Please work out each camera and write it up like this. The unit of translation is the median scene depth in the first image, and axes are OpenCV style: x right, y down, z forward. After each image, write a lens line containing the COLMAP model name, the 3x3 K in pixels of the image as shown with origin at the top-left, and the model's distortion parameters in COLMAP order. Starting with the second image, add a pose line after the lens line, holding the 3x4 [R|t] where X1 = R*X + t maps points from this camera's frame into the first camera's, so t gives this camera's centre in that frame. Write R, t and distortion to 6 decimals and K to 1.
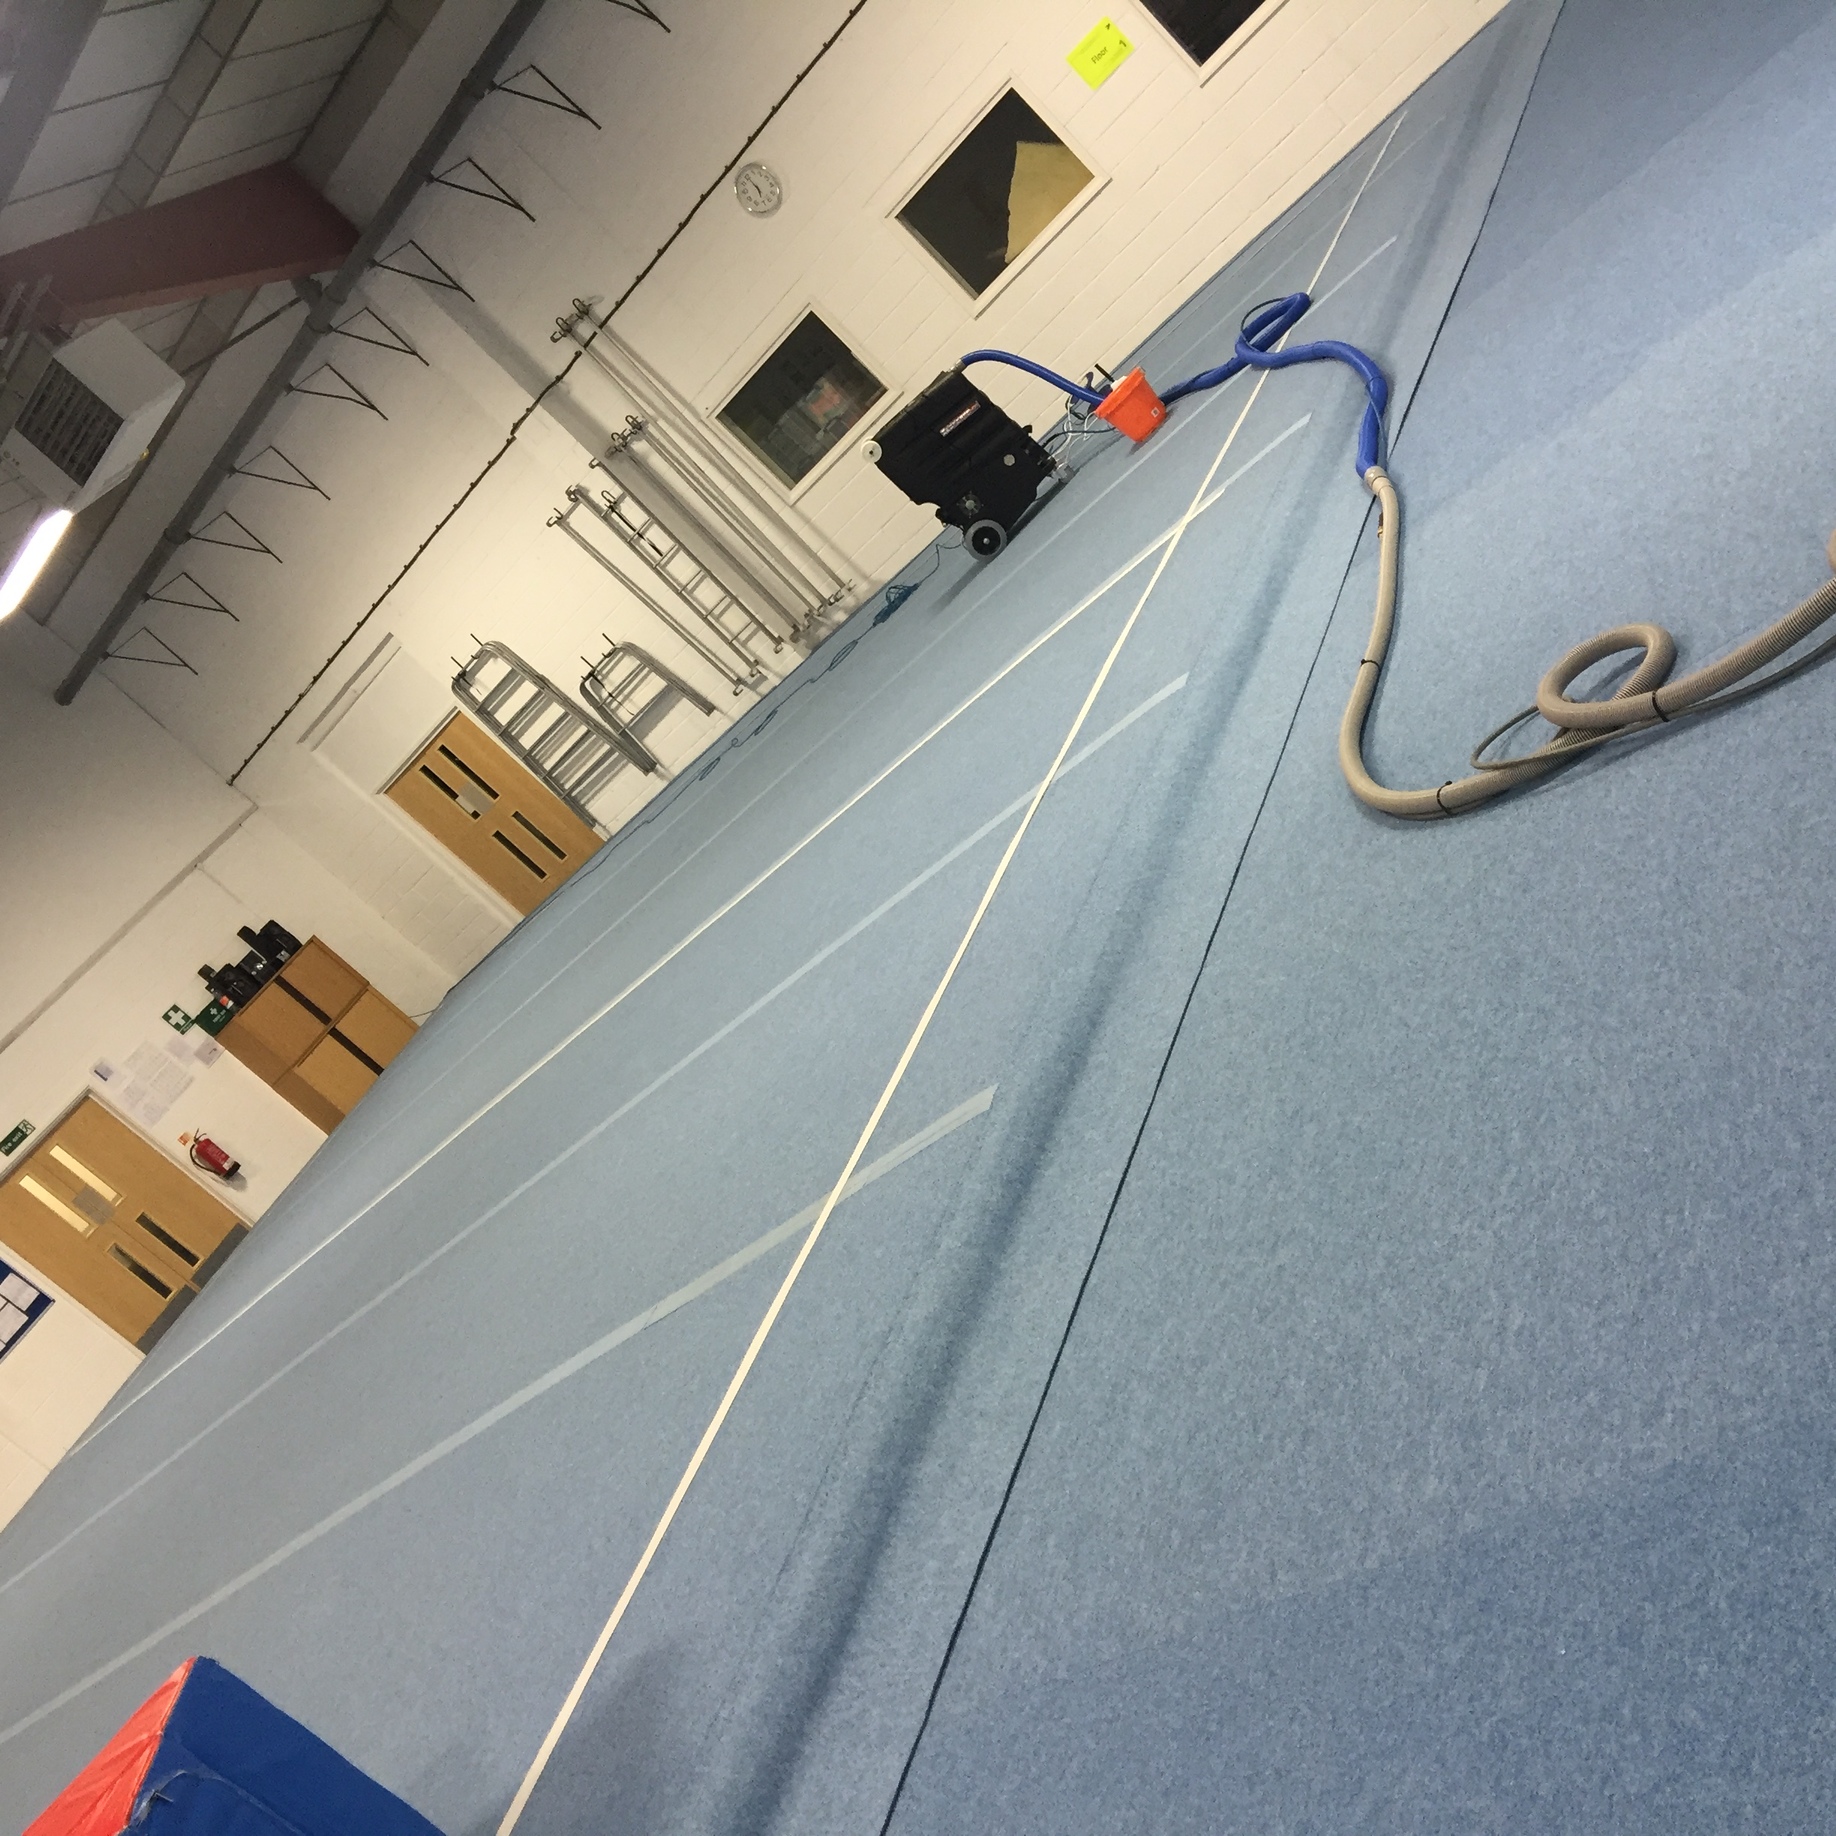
lens RADIAL K [[2107.1, 0, 913.4], [0, 2107.1, 928.9], [0, 0, 1]] dist [-0.003657, 0.000000]
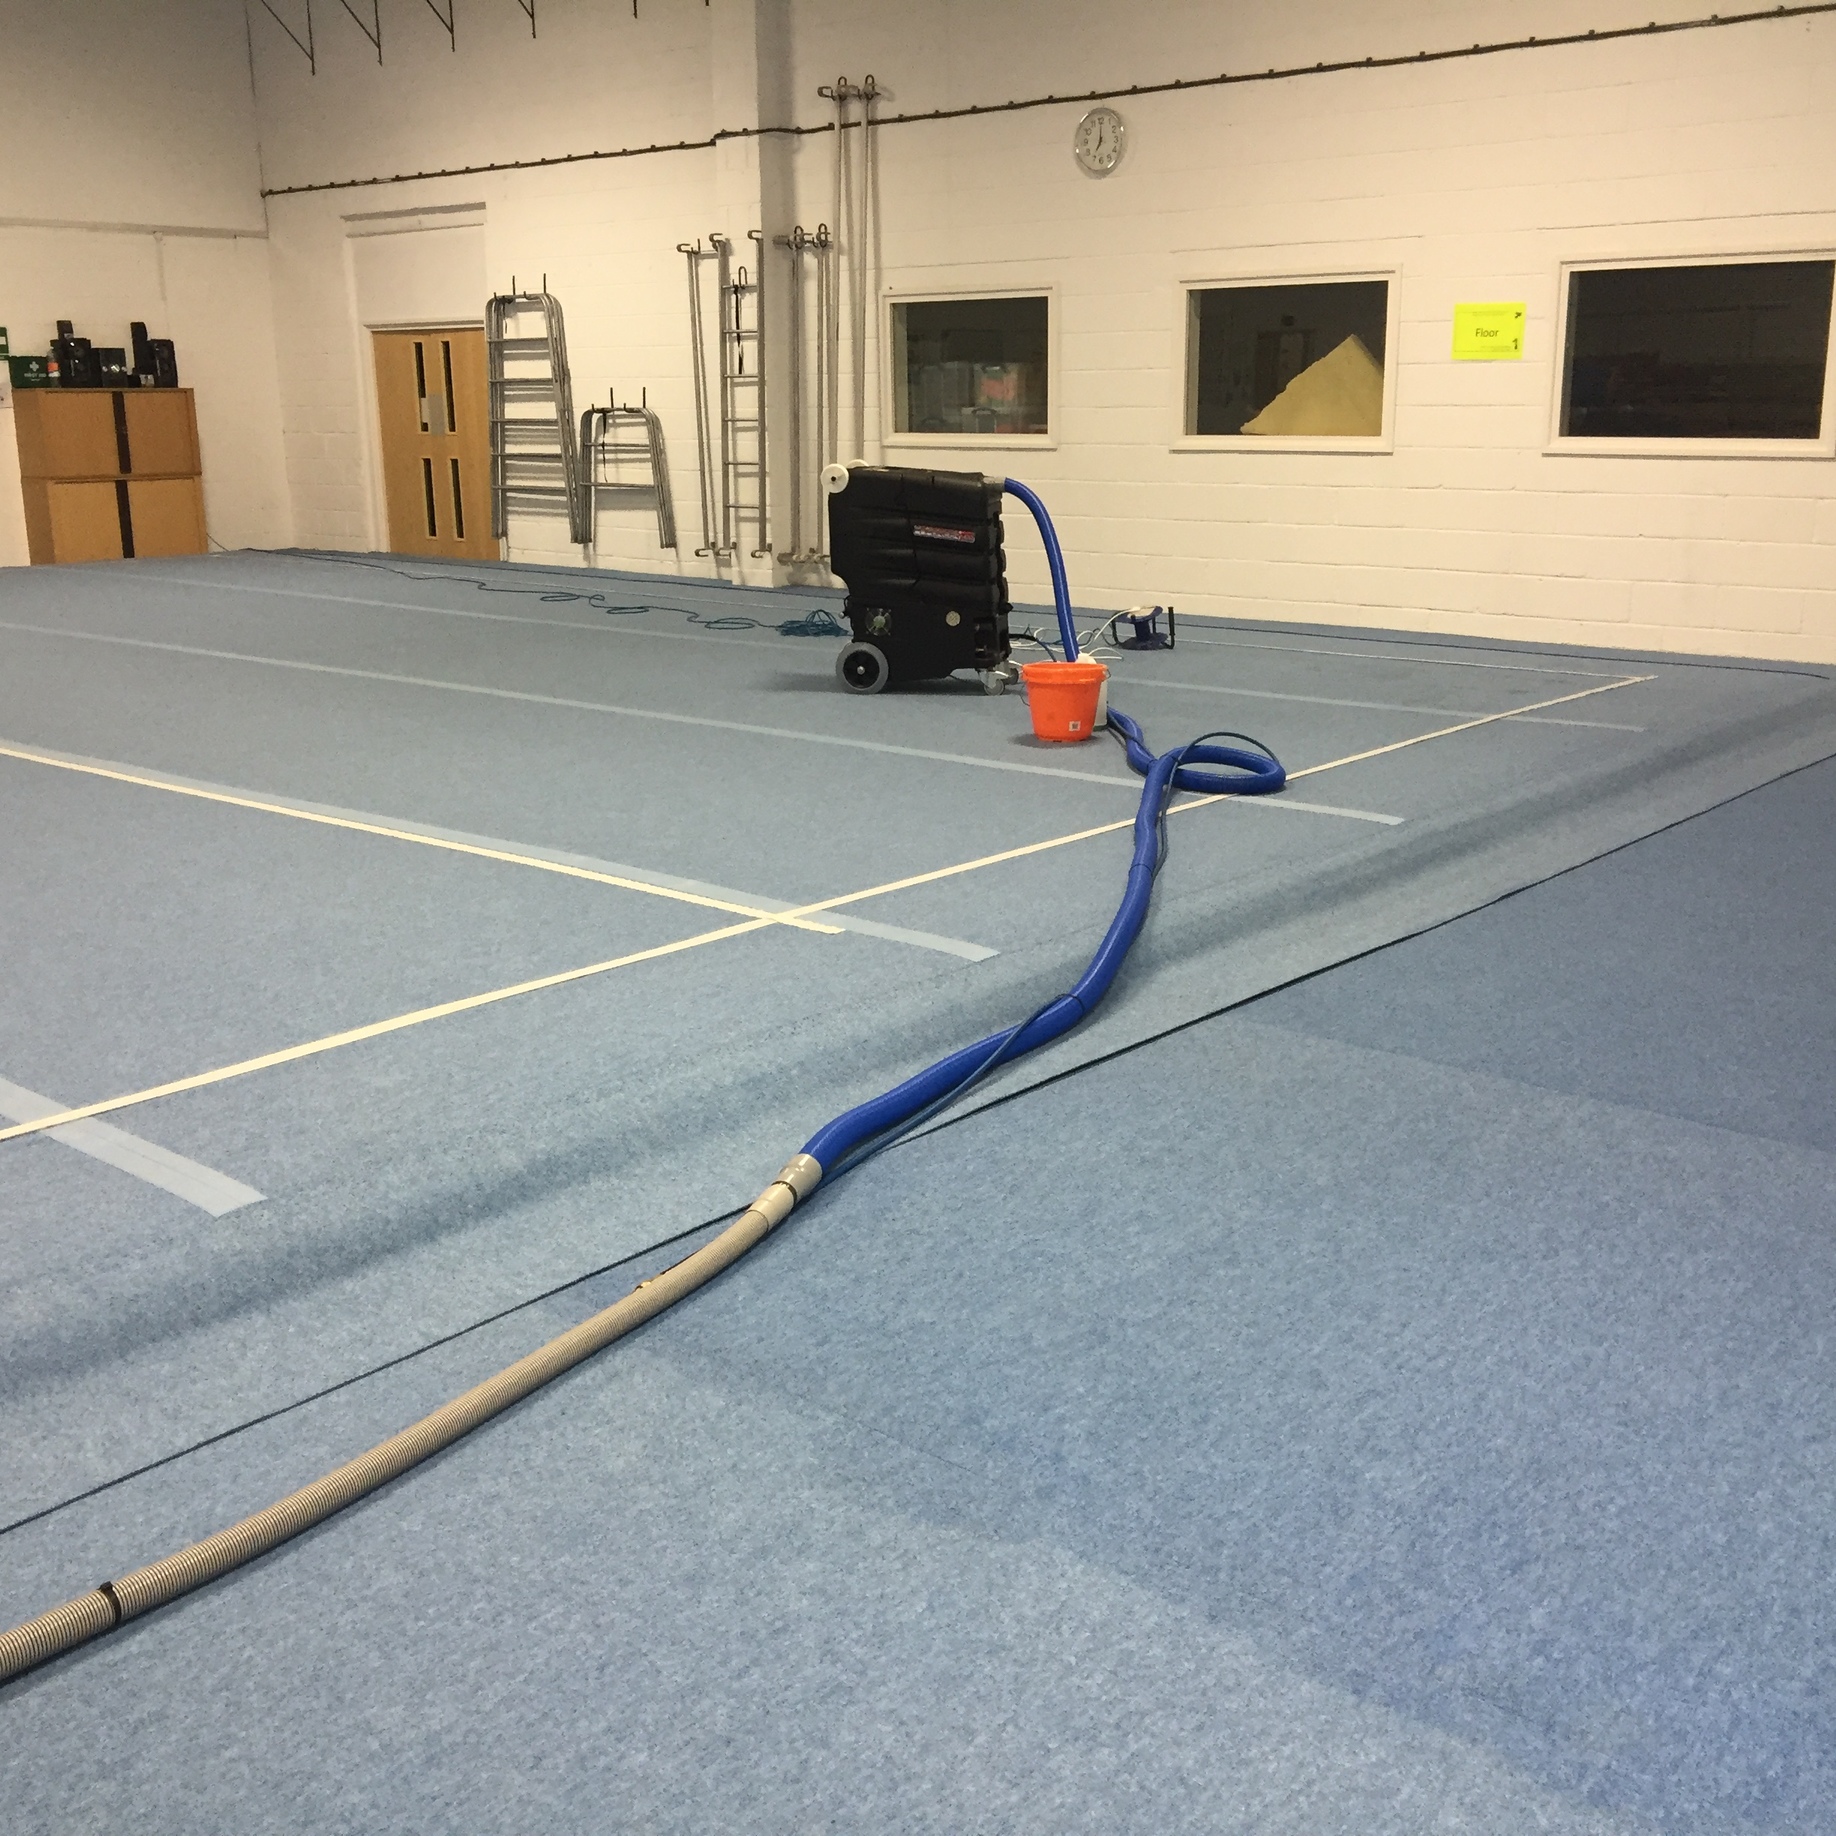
lens RADIAL K [[2107.1, 0, 929.3], [0, 2107.1, 914.9], [0, 0, 1]] dist [-0.003657, 0.000000]
pose [[0.690764, 0.722830, 0.019004, 0.069174], [-0.722785, 0.689493, 0.046715, -0.120492], [0.020664, -0.046005, 0.998727, 0.159562]]
